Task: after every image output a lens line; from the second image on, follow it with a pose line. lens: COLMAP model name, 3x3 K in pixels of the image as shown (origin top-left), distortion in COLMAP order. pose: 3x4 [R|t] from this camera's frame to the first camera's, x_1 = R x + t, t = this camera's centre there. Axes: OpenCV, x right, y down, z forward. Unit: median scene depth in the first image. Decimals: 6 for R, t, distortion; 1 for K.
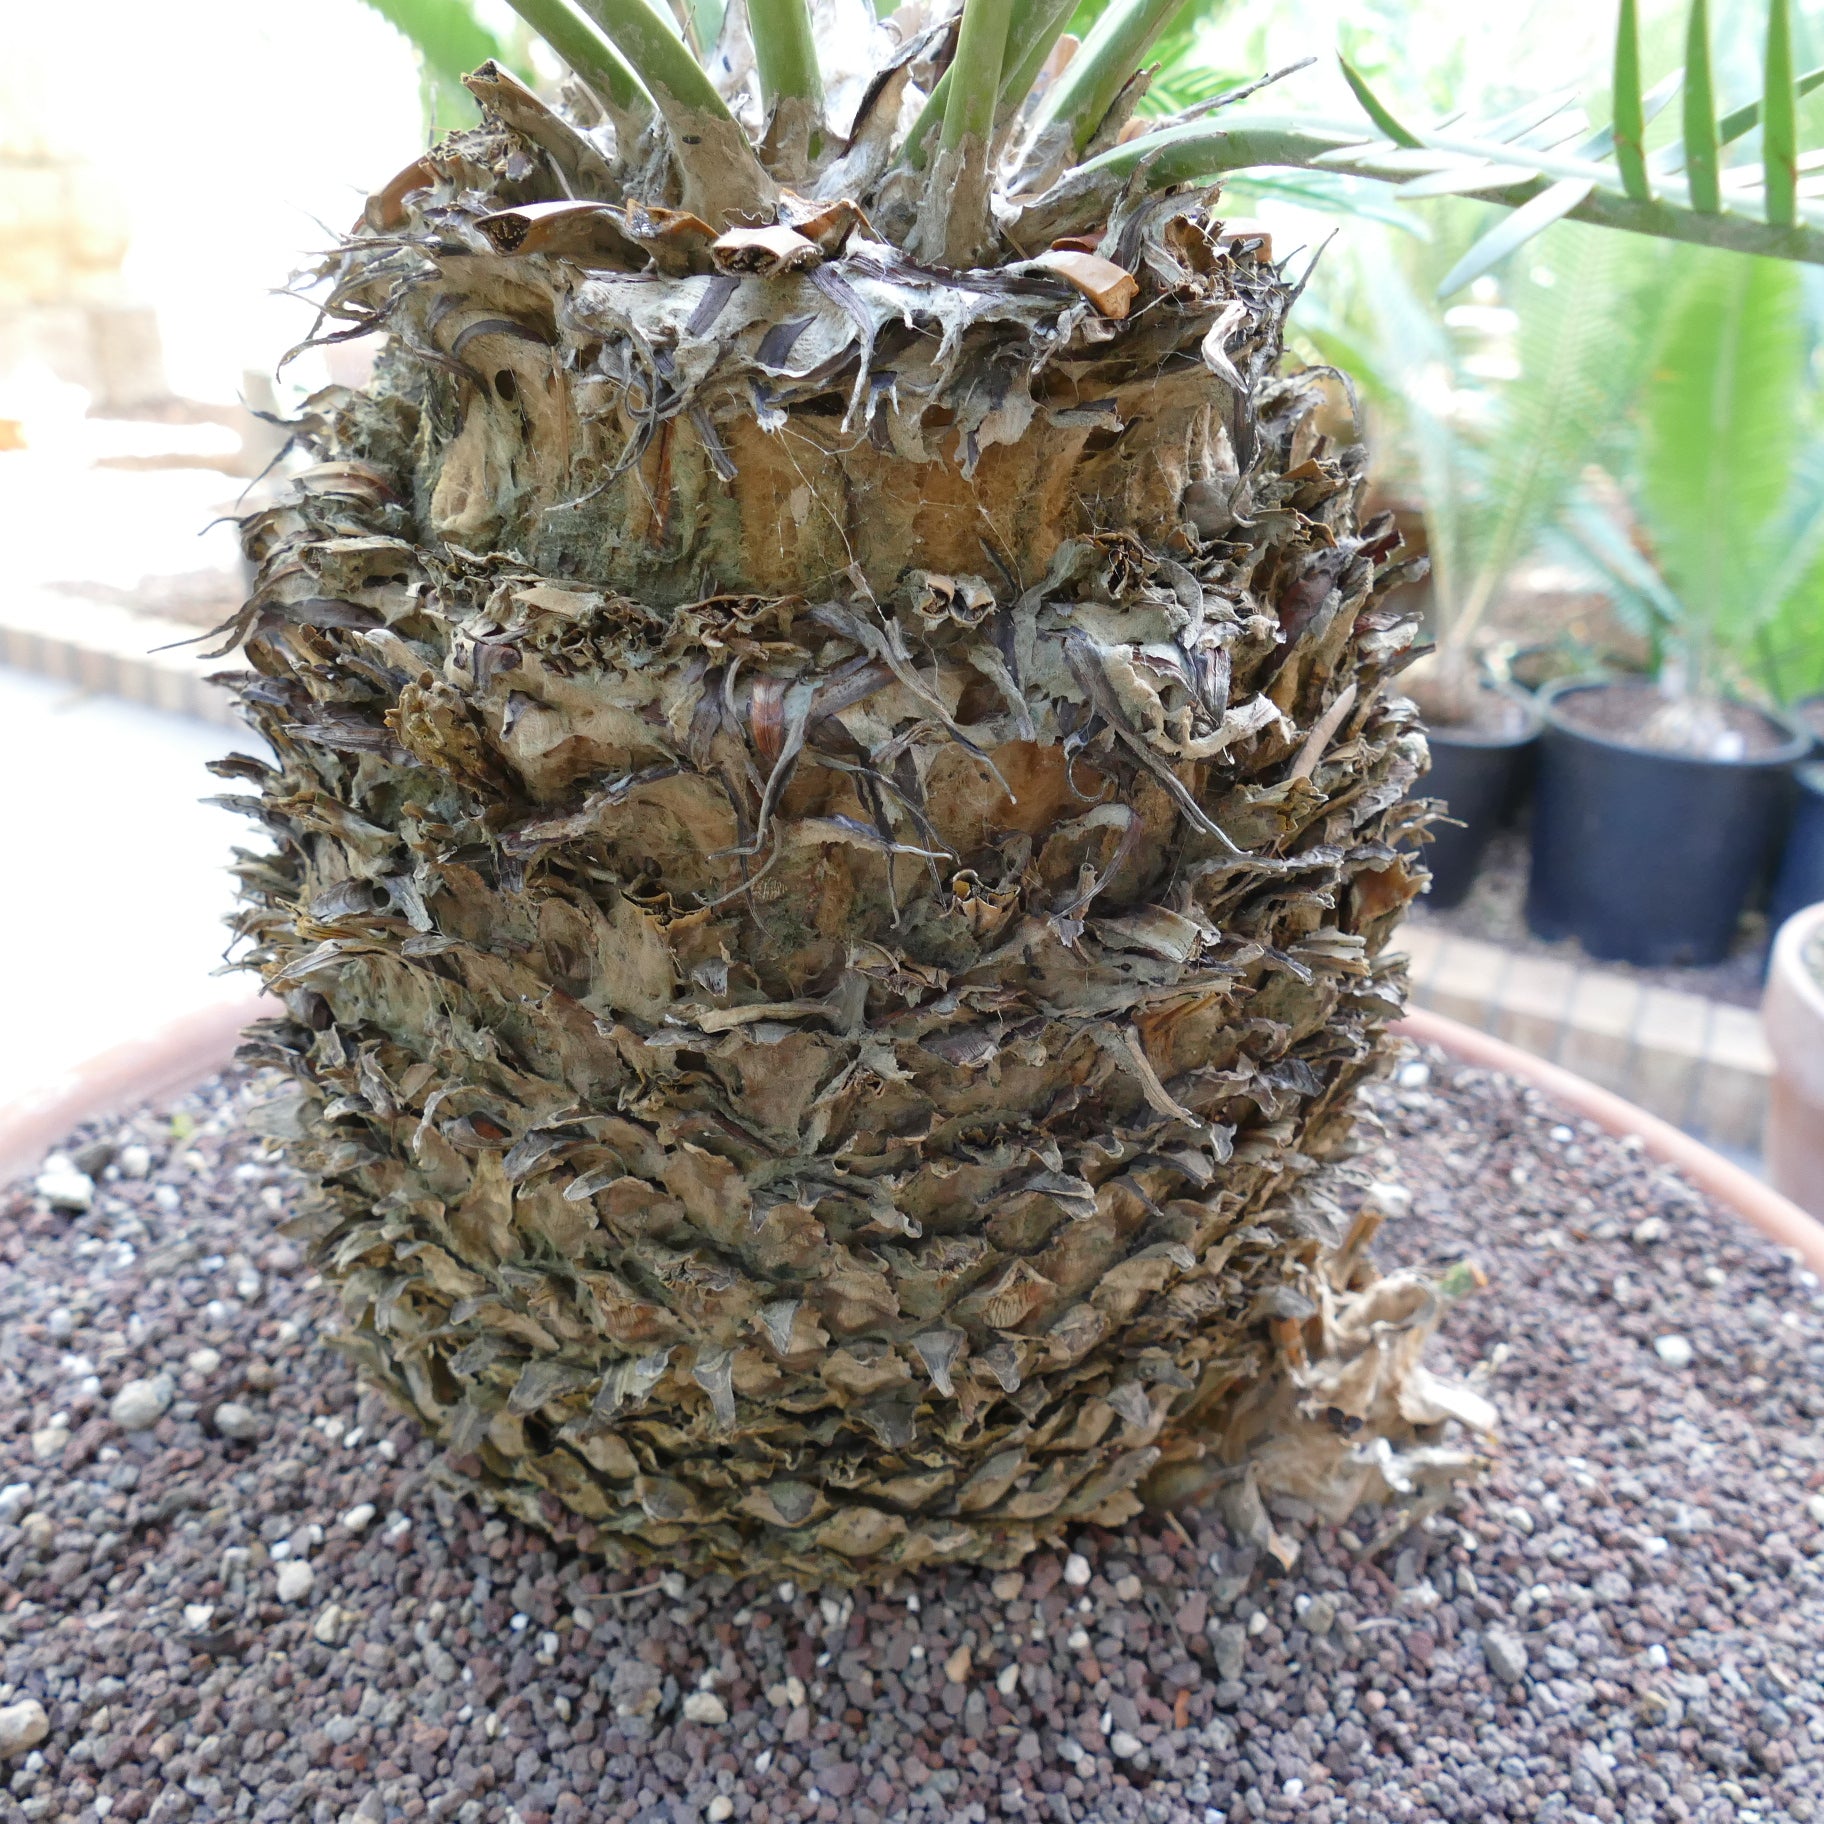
lens RADIAL K [[1903.8, 0, 928.8], [0, 1903.8, 900.0], [0, 0, 1]] dist [-0.034752, 0.003014]
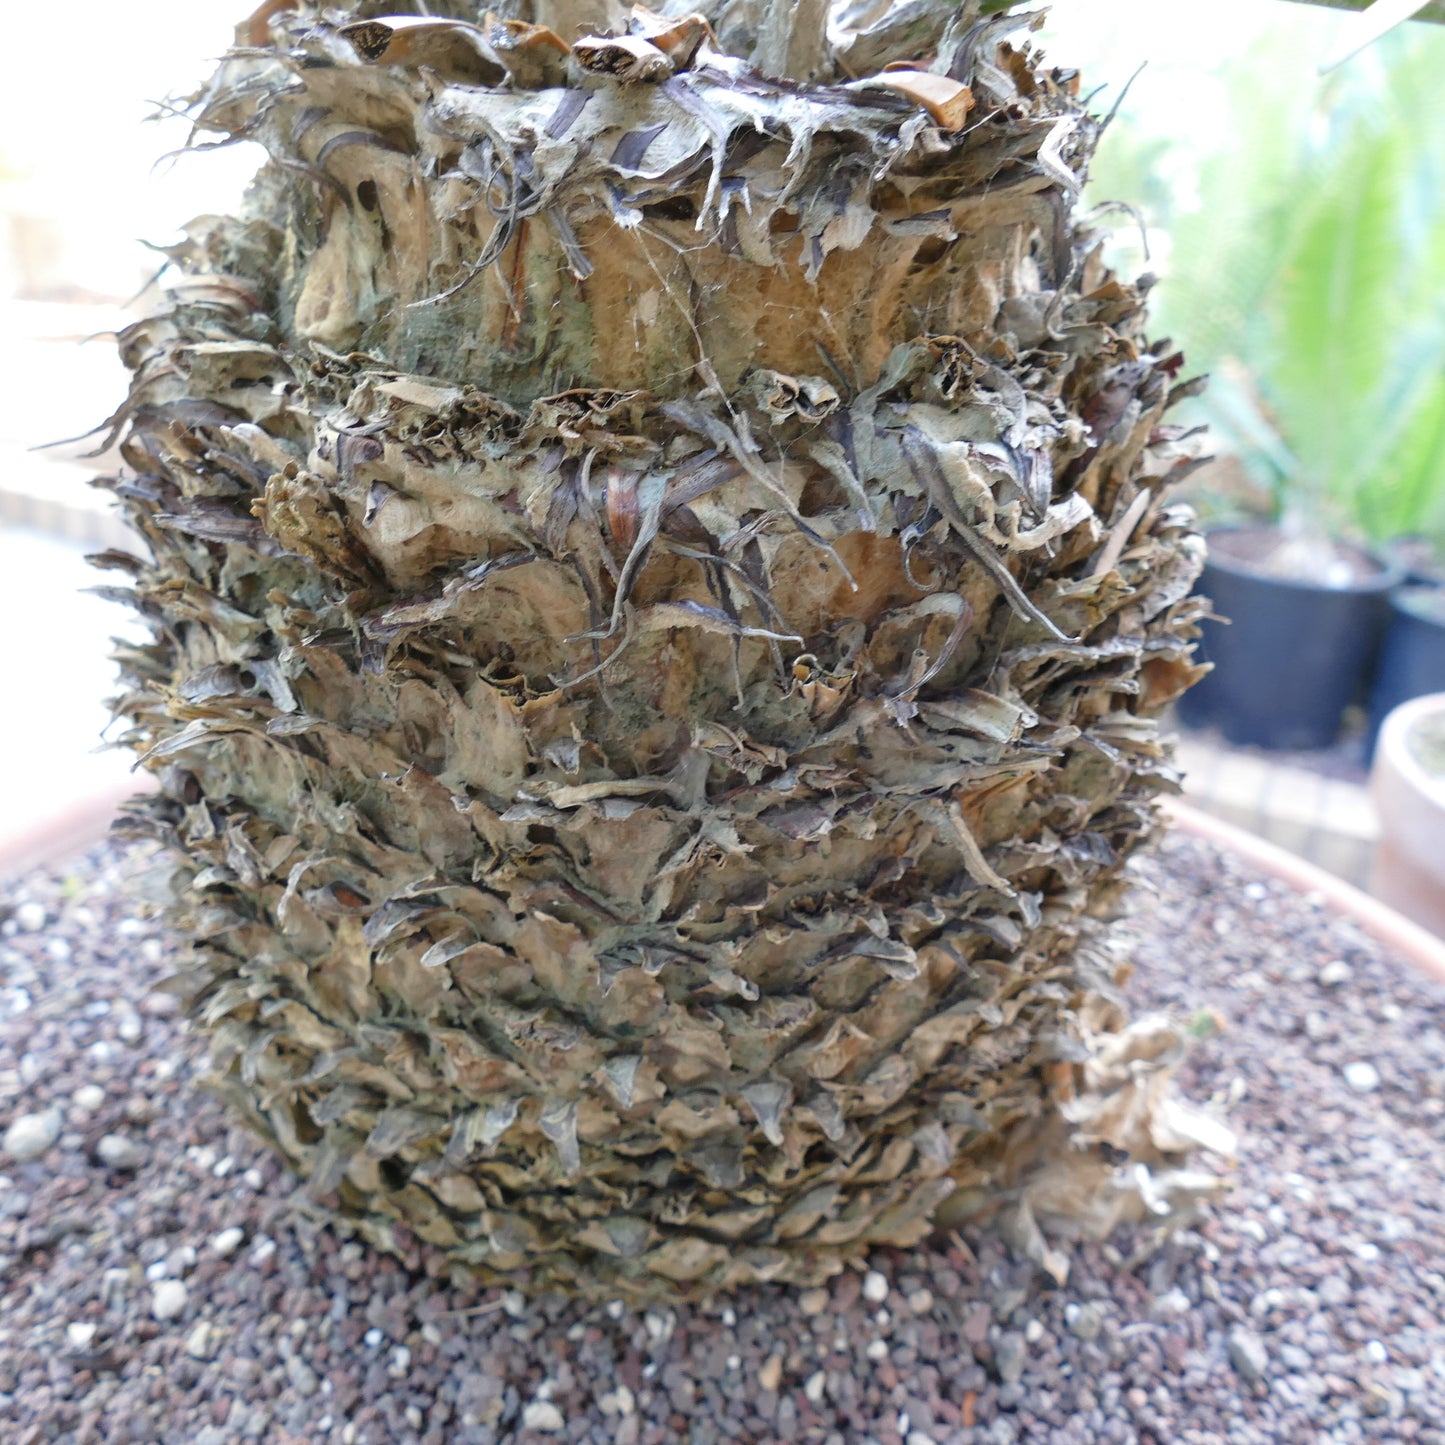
lens RADIAL K [[1508.2, 0, 735.8], [0, 1508.2, 713.0], [0, 0, 1]] dist [-0.034752, 0.003014]
pose [[0.999481, 0.003376, 0.032037, -0.041144], [-0.003706, 0.999941, 0.010234, 0.007295], [-0.032000, -0.010347, 0.999434, 0.146486]]
